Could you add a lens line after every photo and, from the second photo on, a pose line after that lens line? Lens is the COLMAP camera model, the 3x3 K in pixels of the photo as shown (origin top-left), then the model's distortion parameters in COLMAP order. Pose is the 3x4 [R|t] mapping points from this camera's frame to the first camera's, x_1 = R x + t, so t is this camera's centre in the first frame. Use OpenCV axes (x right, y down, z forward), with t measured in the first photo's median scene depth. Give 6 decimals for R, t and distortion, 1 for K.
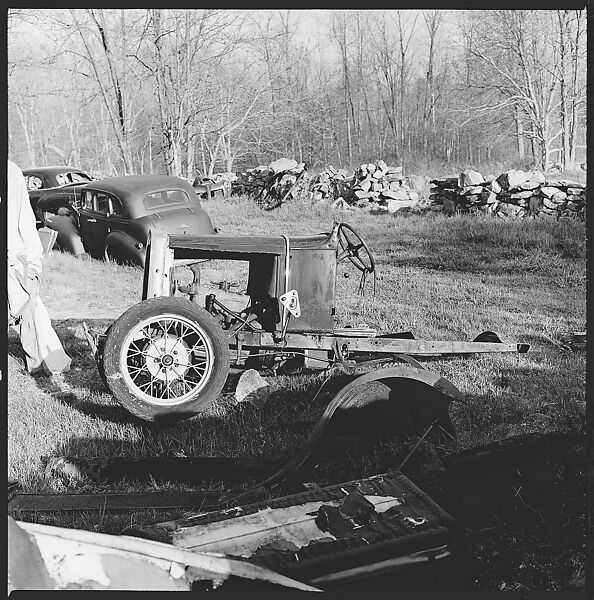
lens RADIAL K [[798.8, 0, 304.1], [0, 798.8, 297.8], [0, 0, 1]] dist [-0.032236, 0.000000]
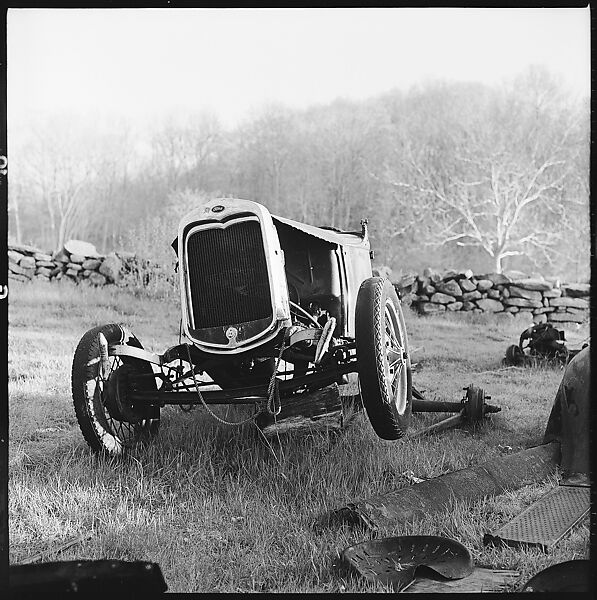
lens RADIAL K [[803.3, 0, 300.2], [0, 803.3, 308.9], [0, 0, 1]] dist [-0.038956, 0.000000]
pose [[0.484990, 0.040042, 0.873602, -0.329646], [0.072918, 0.993621, -0.086024, 0.032225], [-0.871474, 0.105422, 0.478977, 0.252555]]
